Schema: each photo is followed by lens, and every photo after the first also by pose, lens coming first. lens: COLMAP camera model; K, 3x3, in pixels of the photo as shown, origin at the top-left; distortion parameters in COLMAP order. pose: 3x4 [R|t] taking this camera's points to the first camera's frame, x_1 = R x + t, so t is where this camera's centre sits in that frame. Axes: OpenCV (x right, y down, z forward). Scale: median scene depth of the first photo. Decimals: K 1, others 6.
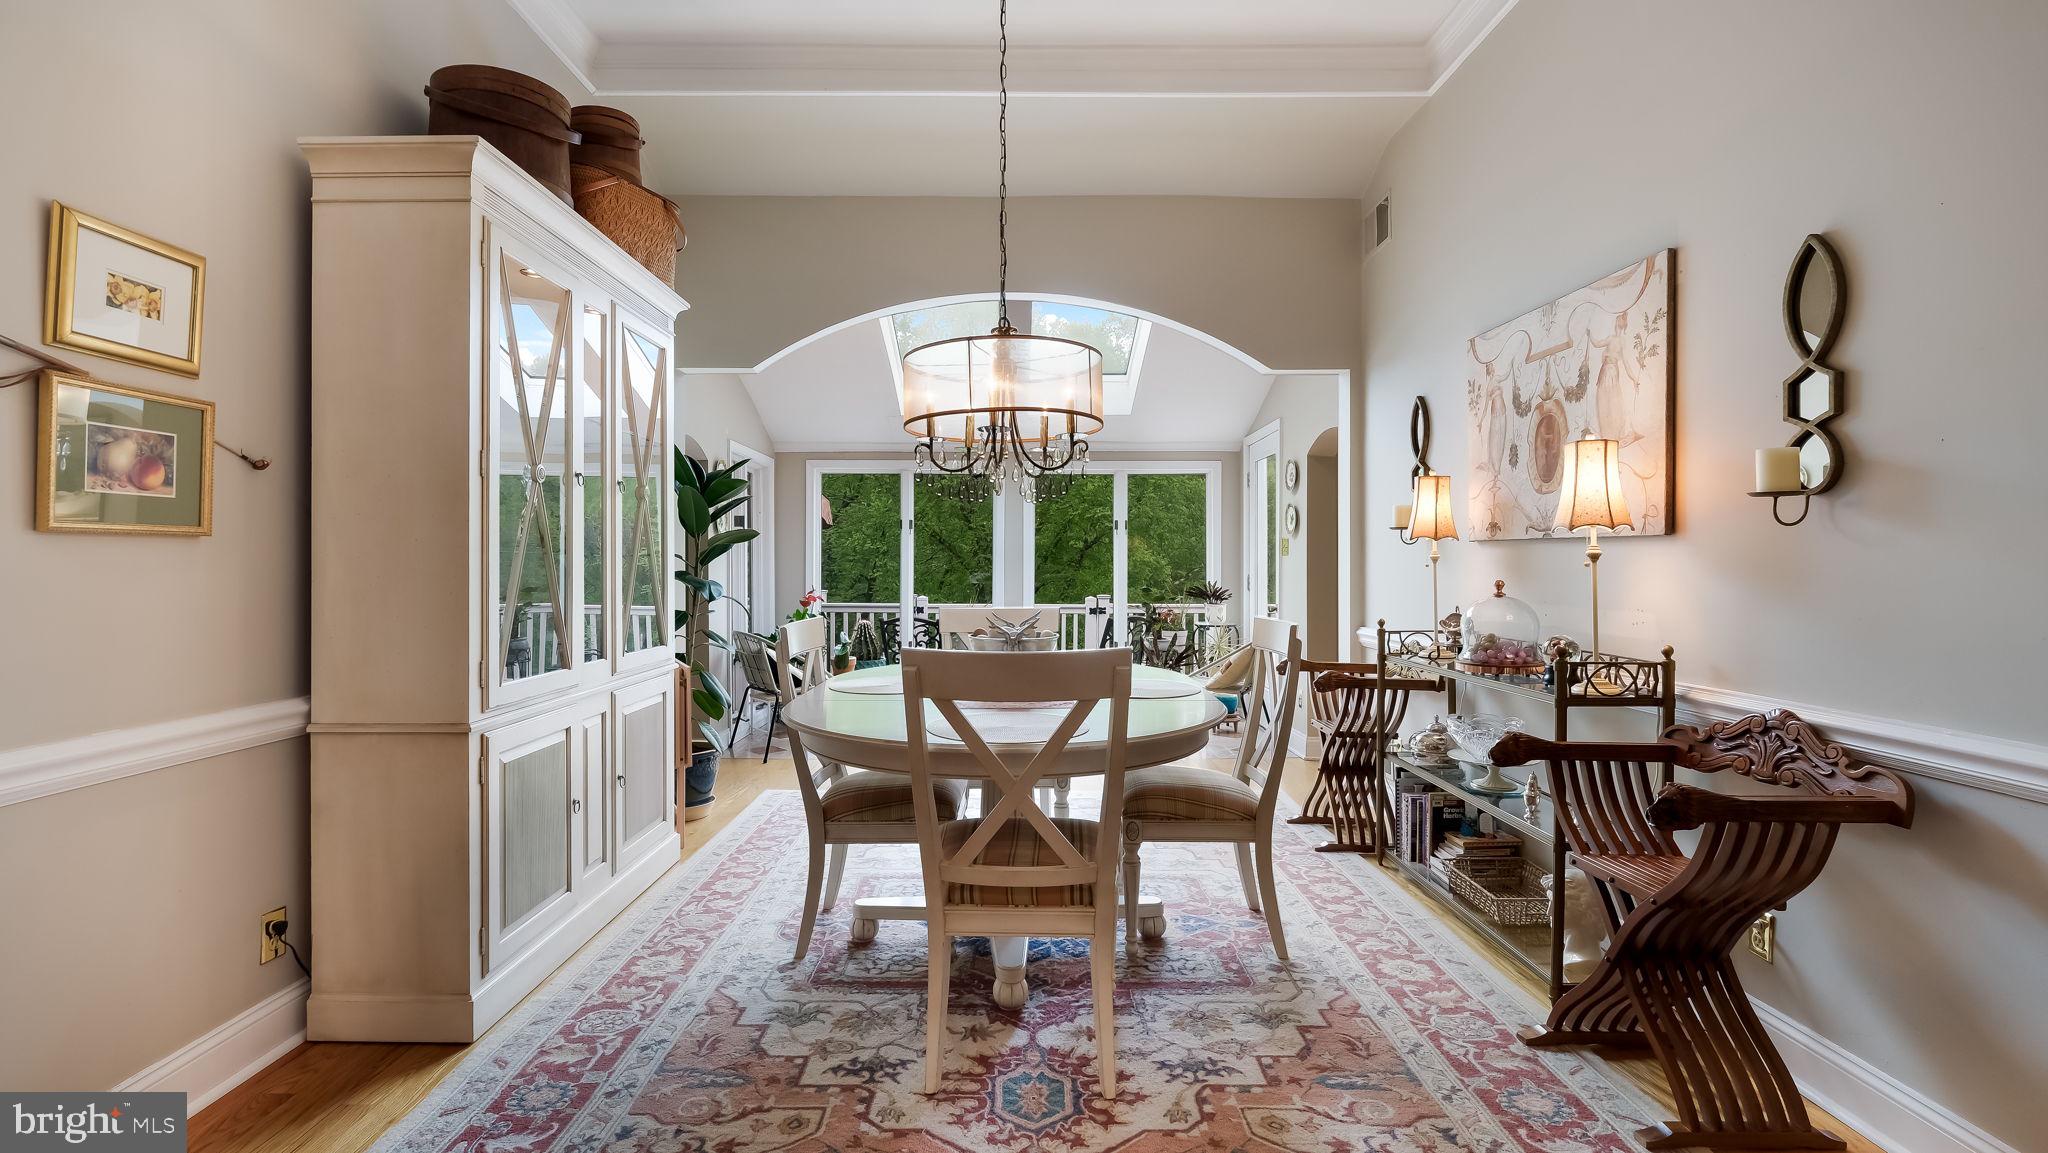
lens RADIAL K [[896.1, 0, 1019.1], [0, 896.1, 555.9], [0, 0, 1]] dist [0.005940, -0.000157]
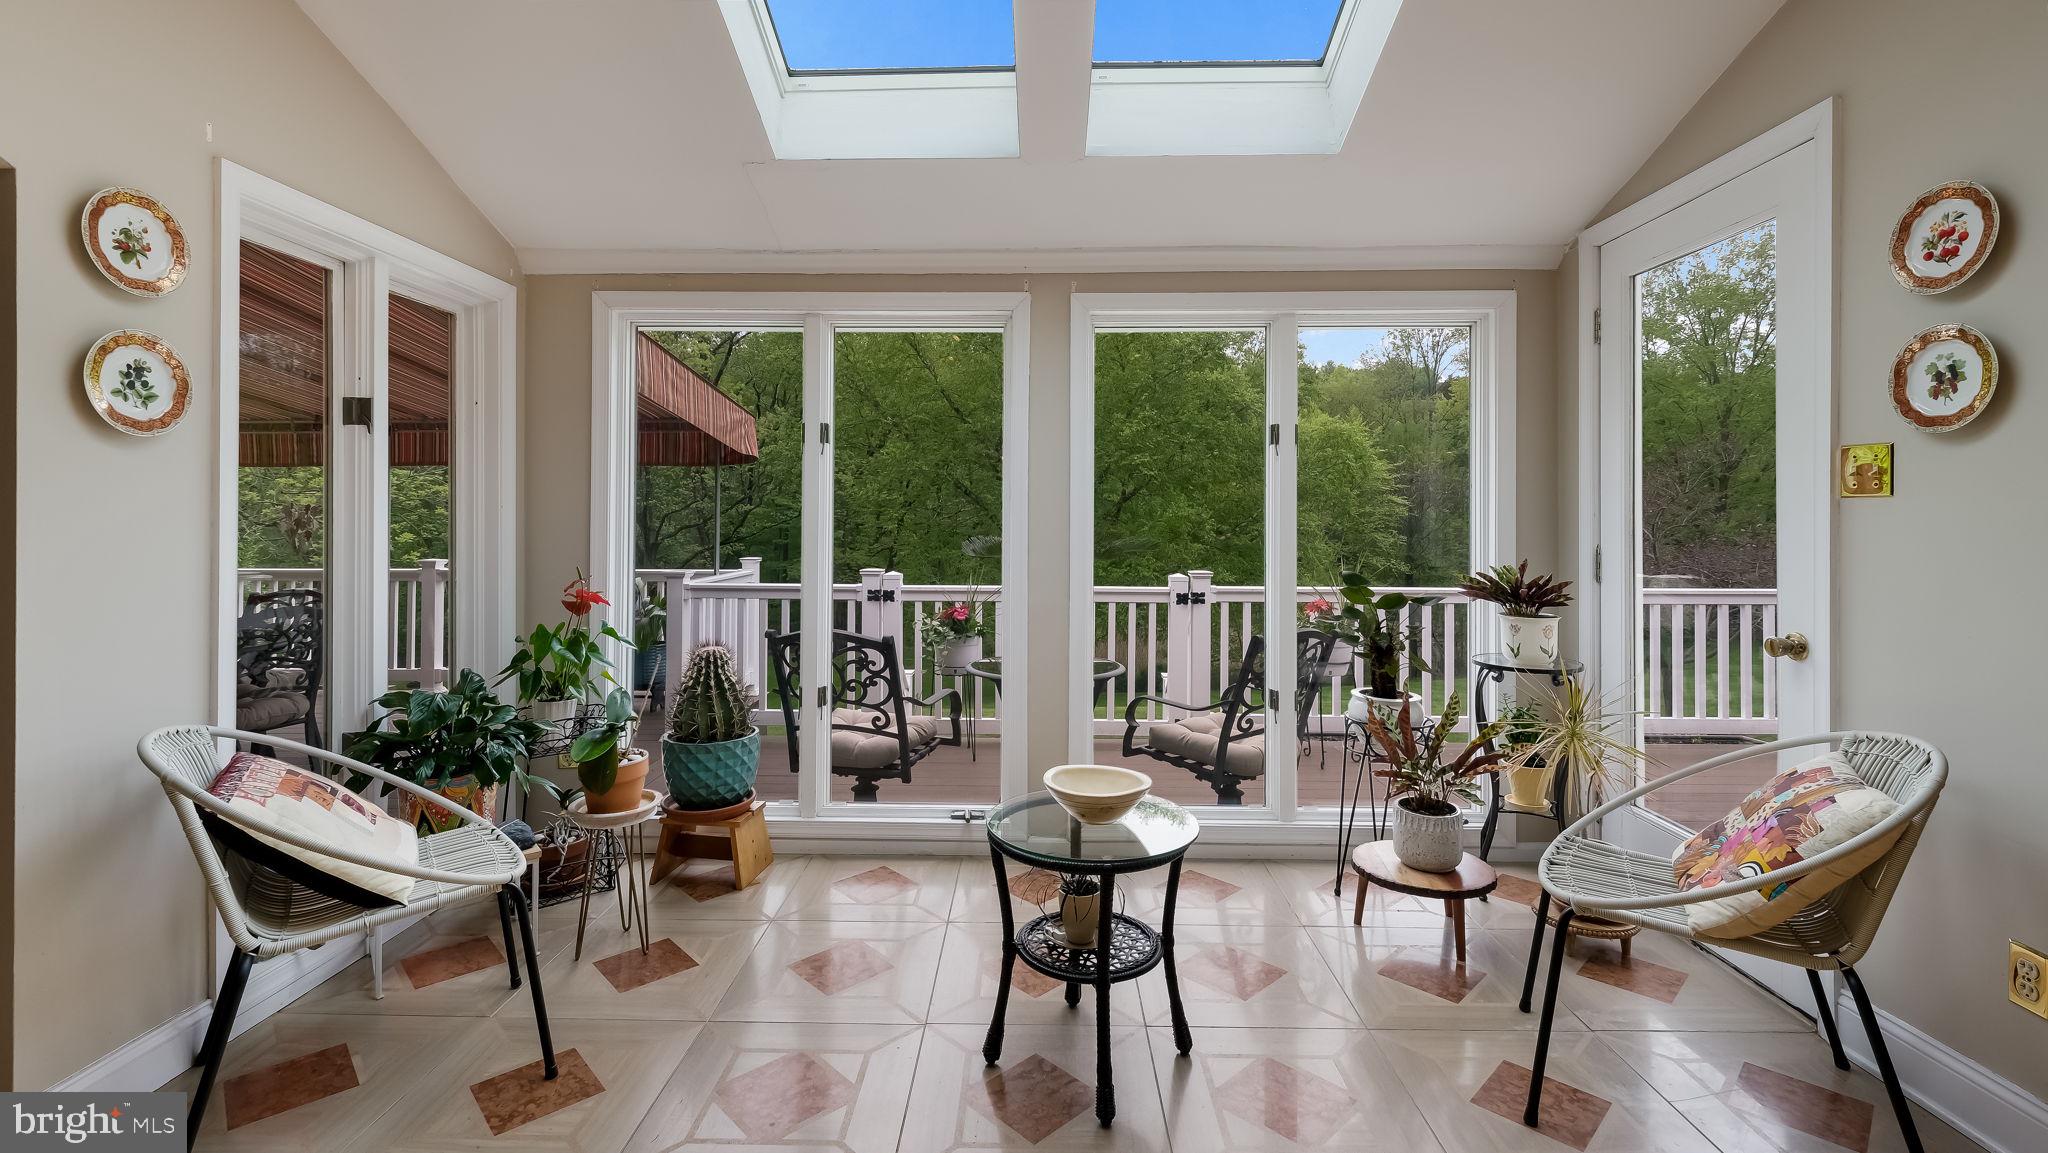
lens RADIAL K [[896.1, 0, 1019.1], [0, 896.1, 555.9], [0, 0, 1]] dist [0.005940, -0.000157]
pose [[0.999358, -0.000380, -0.035823, -0.003265], [0.002234, 0.998659, 0.051727, 0.003232], [0.035755, -0.051773, 0.998019, 0.413184]]
